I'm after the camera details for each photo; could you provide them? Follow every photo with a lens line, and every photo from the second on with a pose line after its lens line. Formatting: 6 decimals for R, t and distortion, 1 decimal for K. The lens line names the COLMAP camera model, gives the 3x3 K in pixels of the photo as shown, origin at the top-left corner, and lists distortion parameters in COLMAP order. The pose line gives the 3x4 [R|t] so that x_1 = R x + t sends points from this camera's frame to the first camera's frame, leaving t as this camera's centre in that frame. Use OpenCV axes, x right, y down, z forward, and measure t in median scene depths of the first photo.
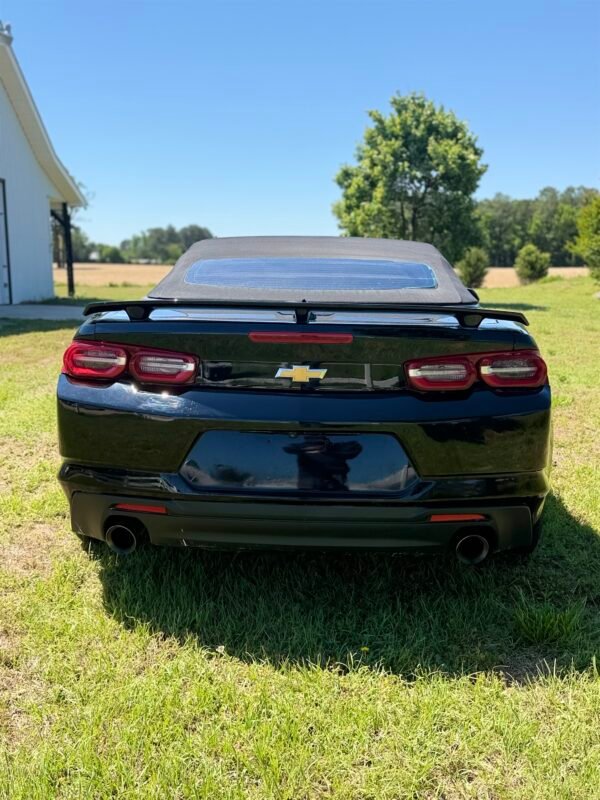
lens RADIAL K [[814.7, 0, 297.3], [0, 814.7, 427.9], [0, 0, 1]] dist [0.109108, -0.157815]
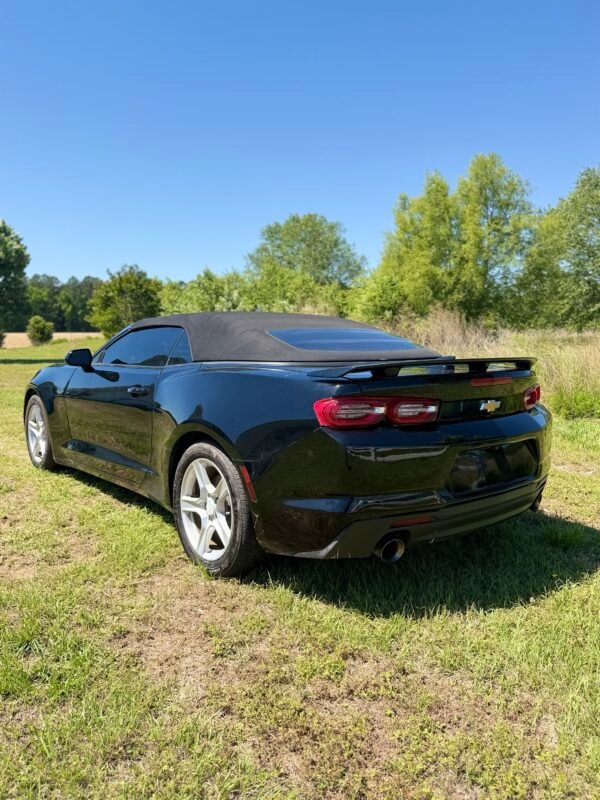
lens RADIAL K [[597.9, 0, 295.7], [0, 597.9, 391.0], [0, 0, 1]] dist [0.006568, 0.000847]
pose [[0.769644, -0.069211, 0.634711, -0.881830], [0.128780, 0.990504, -0.048150, -0.080885], [-0.625351, 0.118797, 0.771248, 0.356403]]
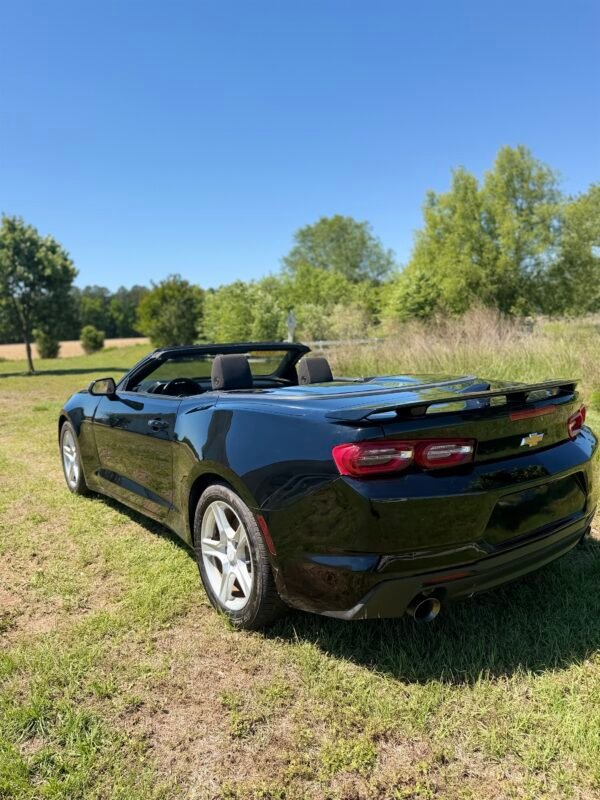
lens RADIAL K [[572.0, 0, 300.0], [0, 572.0, 400.0], [0, 0, 1]] dist [0.001351, -0.006514]
pose [[0.803149, -0.117177, 0.584142, -0.769464], [0.167645, 0.985300, -0.032851, -0.151146], [-0.571706, 0.124313, 0.810986, 0.424645]]
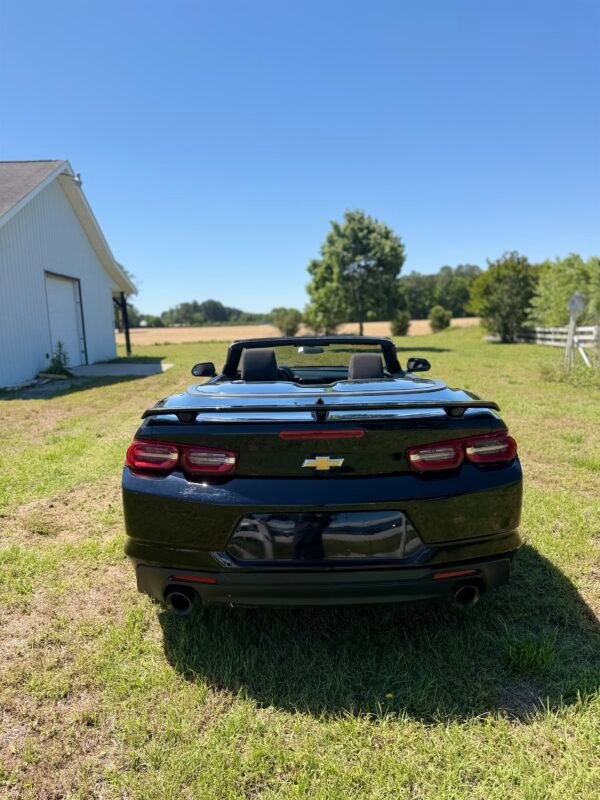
lens RADIAL K [[552.2, 0, 302.4], [0, 552.2, 421.4], [0, 0, 1]] dist [0.105643, -0.176014]
pose [[0.998550, -0.045371, 0.028968, -0.044012], [0.046007, 0.998706, -0.021676, -0.104562], [-0.027947, 0.022978, 0.999345, 0.159526]]
